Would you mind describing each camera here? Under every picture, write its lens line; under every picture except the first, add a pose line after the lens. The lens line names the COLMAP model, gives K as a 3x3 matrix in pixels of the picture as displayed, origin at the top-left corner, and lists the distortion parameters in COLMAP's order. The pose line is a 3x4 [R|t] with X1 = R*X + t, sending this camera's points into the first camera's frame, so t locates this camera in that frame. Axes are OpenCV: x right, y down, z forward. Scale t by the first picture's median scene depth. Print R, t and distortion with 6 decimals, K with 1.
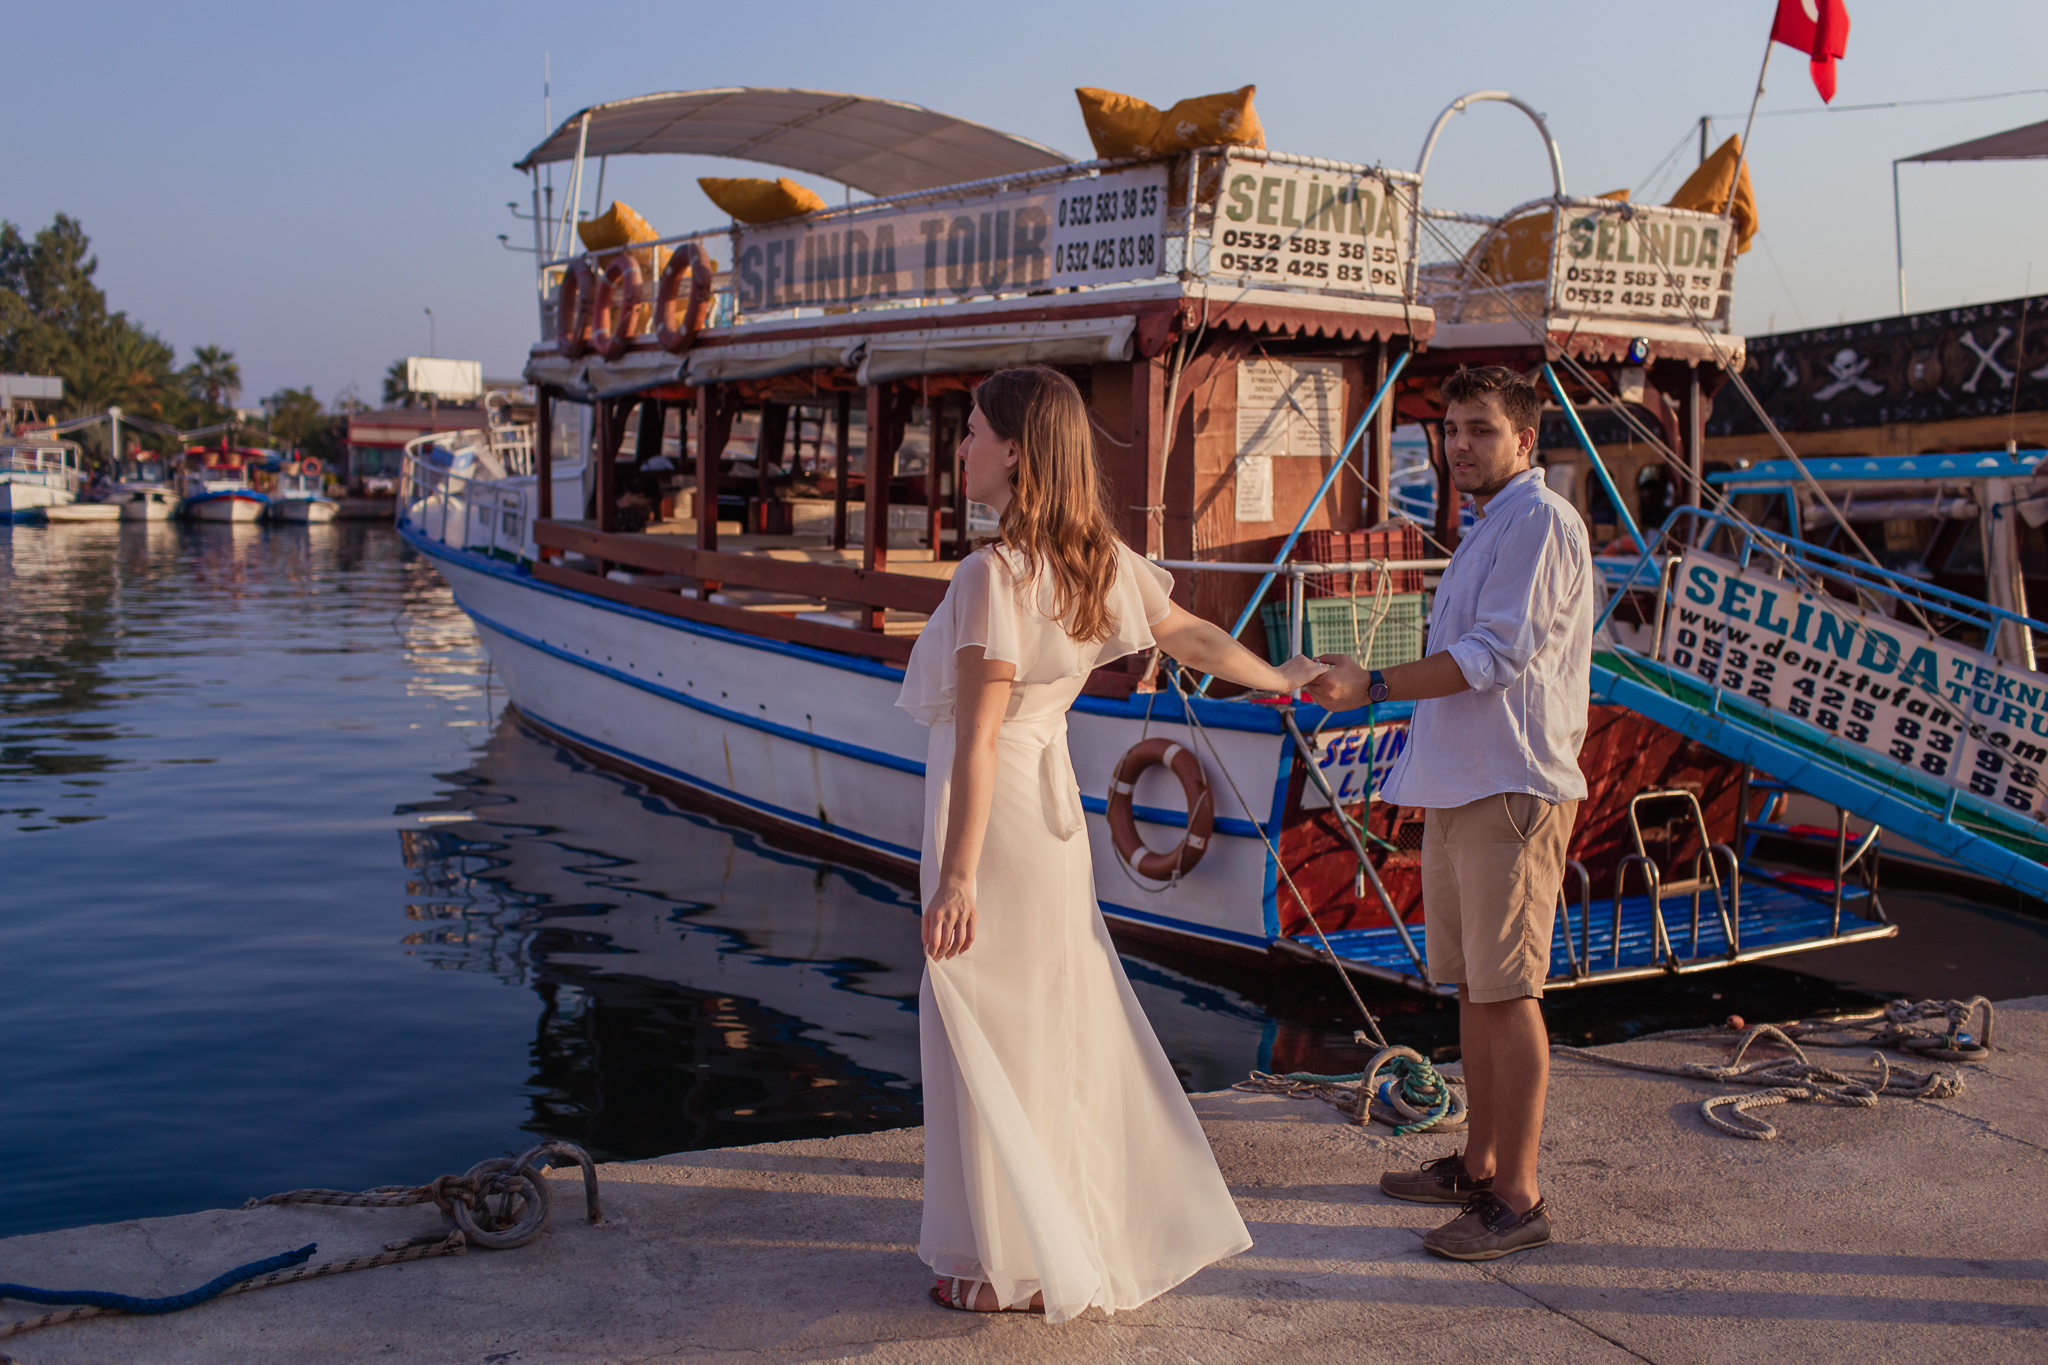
lens RADIAL K [[2096.6, 0, 1025.5], [0, 2096.6, 690.2], [0, 0, 1]] dist [0.010567, 0.000000]
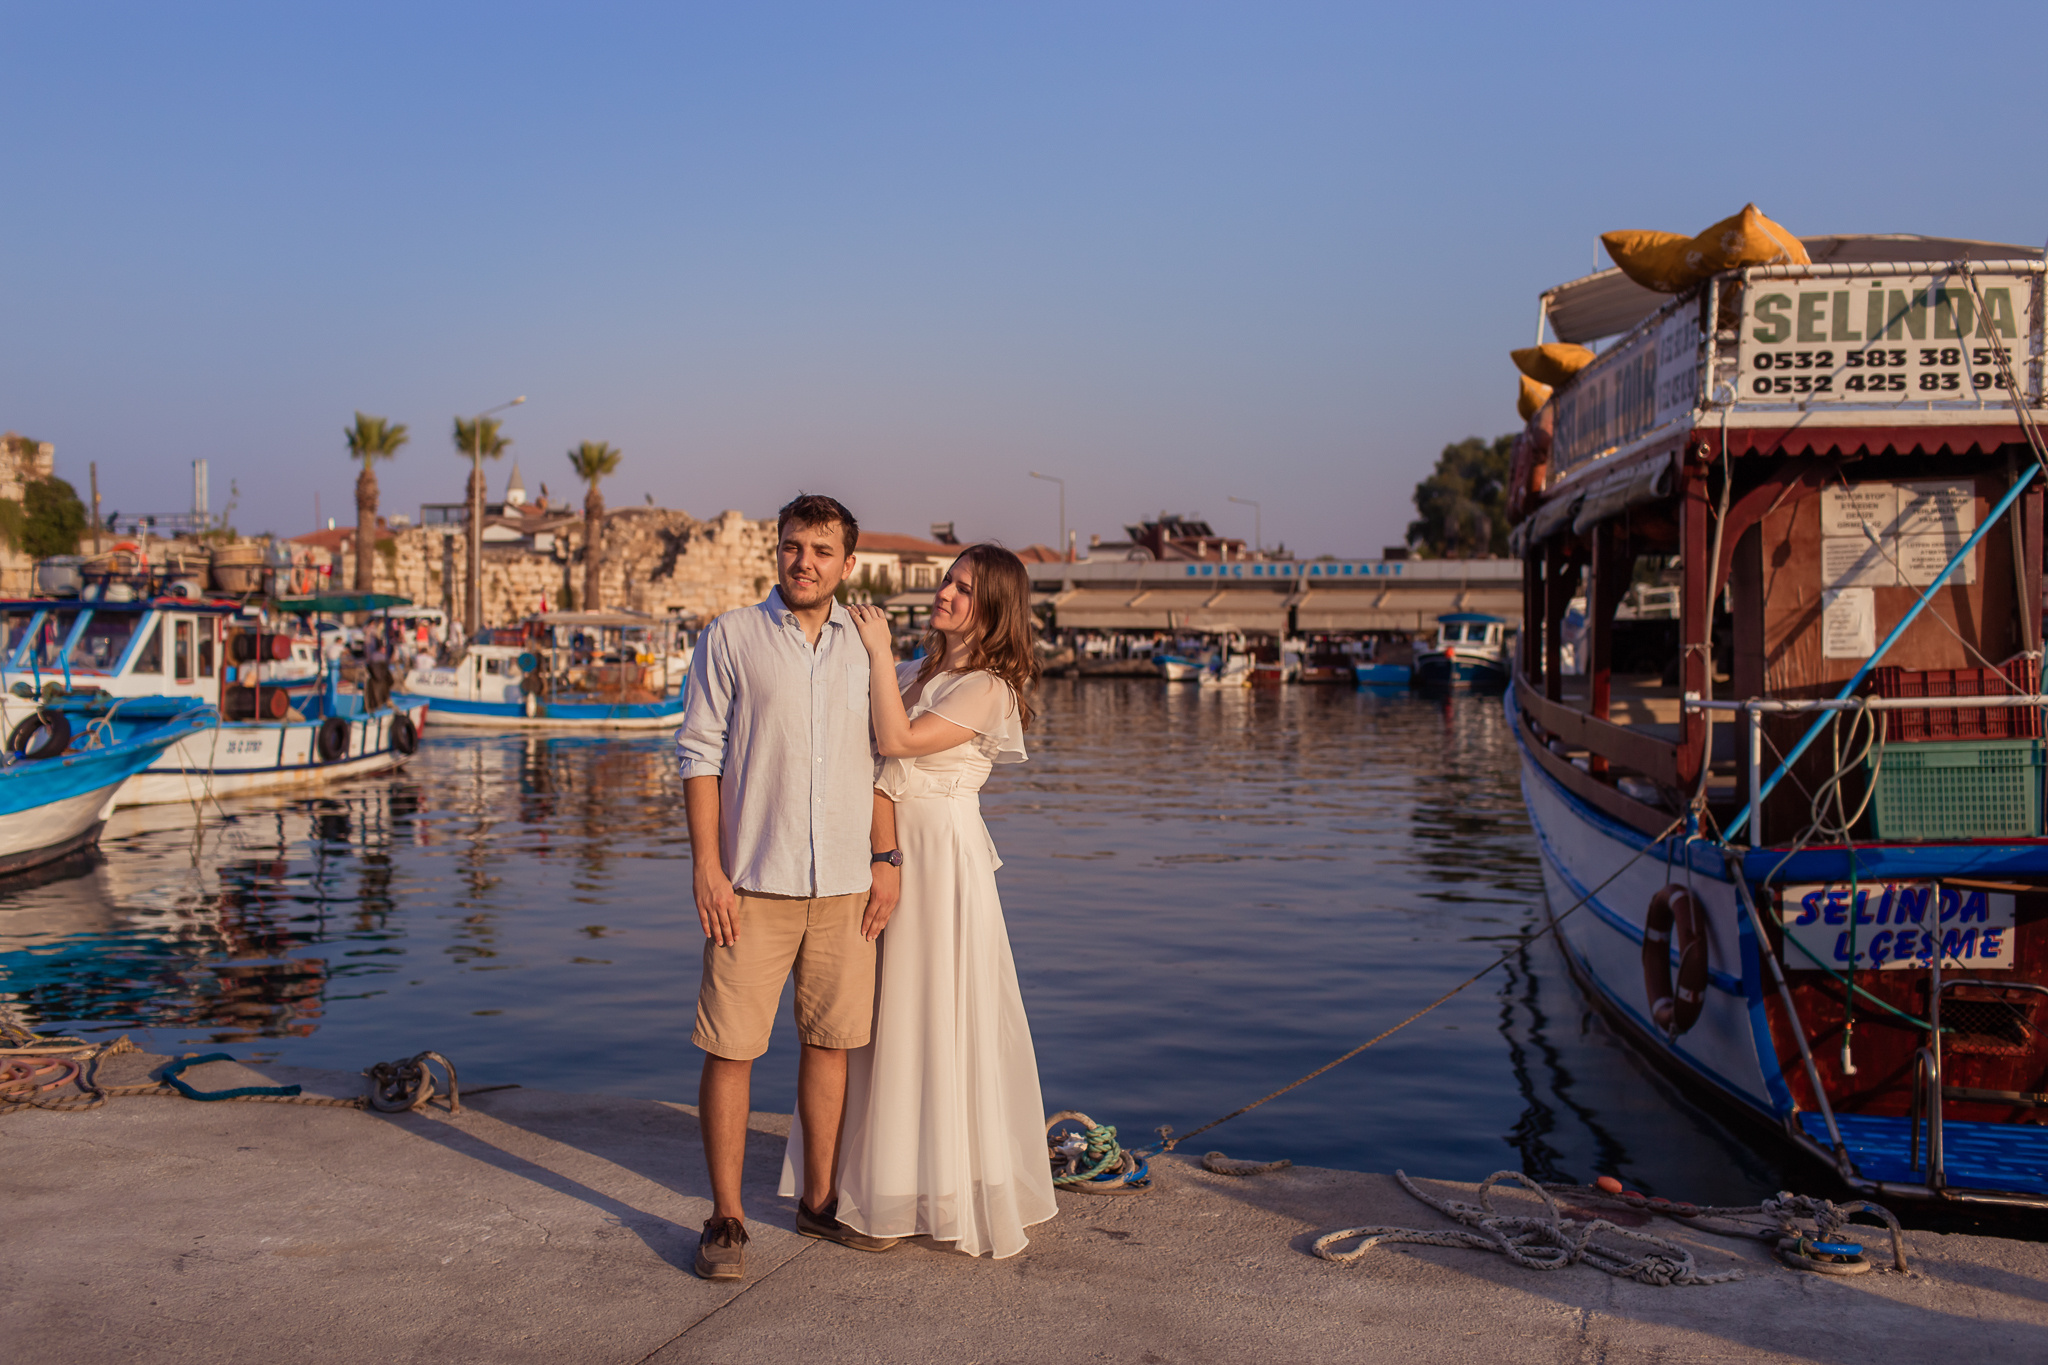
lens RADIAL K [[2096.6, 0, 1029.5], [0, 2096.6, 674.8], [0, 0, 1]] dist [0.010567, 0.000000]
pose [[0.715398, -0.011329, -0.698625, 0.517847], [-0.052004, 0.996232, -0.069407, 0.009317], [0.696779, 0.085985, 0.712113, 0.101331]]
